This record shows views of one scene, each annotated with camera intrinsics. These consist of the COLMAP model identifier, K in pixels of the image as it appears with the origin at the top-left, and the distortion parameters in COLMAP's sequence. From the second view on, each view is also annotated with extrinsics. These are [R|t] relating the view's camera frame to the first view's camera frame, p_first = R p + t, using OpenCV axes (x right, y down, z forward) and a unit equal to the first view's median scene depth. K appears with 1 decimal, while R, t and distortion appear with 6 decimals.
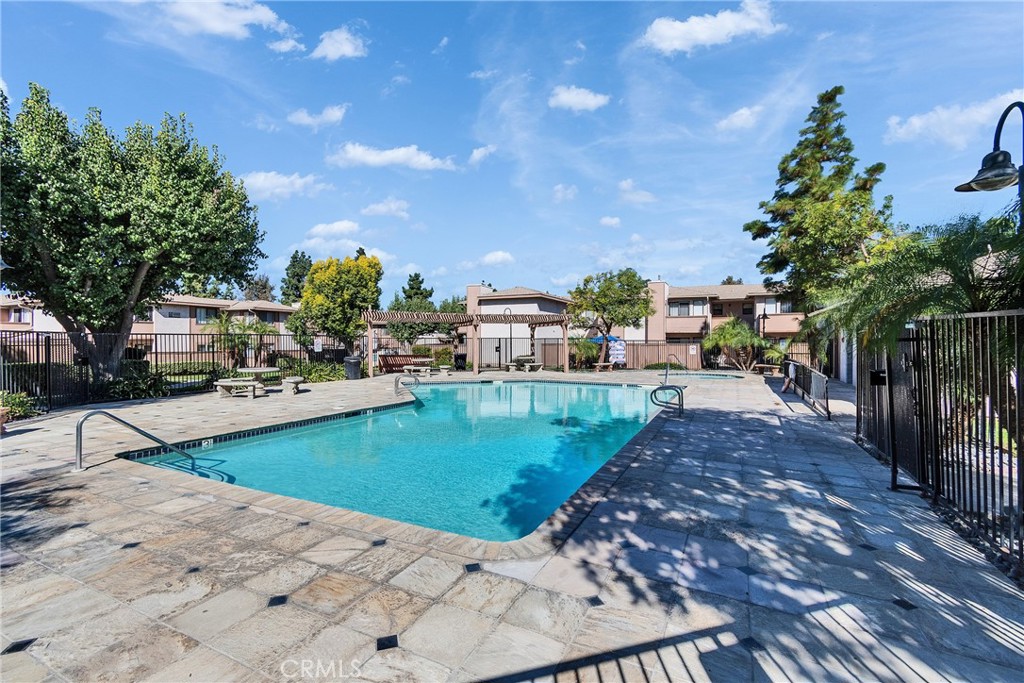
lens RADIAL K [[449.9, 0, 514.2], [0, 449.9, 338.5], [0, 0, 1]] dist [0.003824, -0.000800]
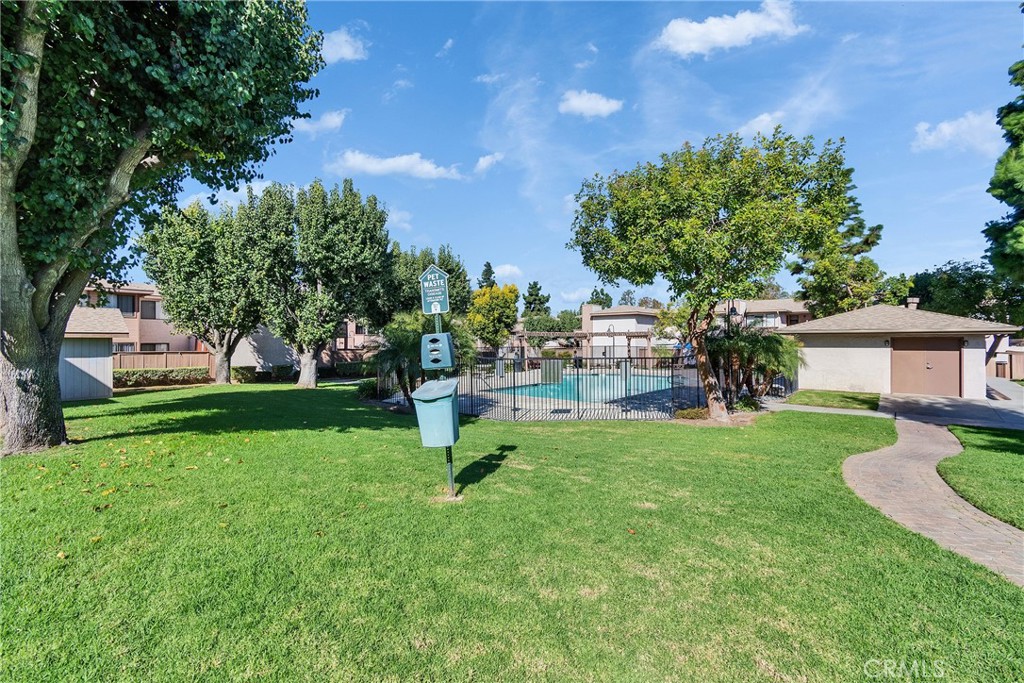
lens RADIAL K [[449.9, 0, 514.2], [0, 449.9, 338.5], [0, 0, 1]] dist [0.003824, -0.000800]
pose [[0.968881, -0.005392, -0.247469, 0.031807], [0.005976, 0.999981, 0.001611, -0.022593], [0.247456, -0.003040, 0.968894, -0.365768]]
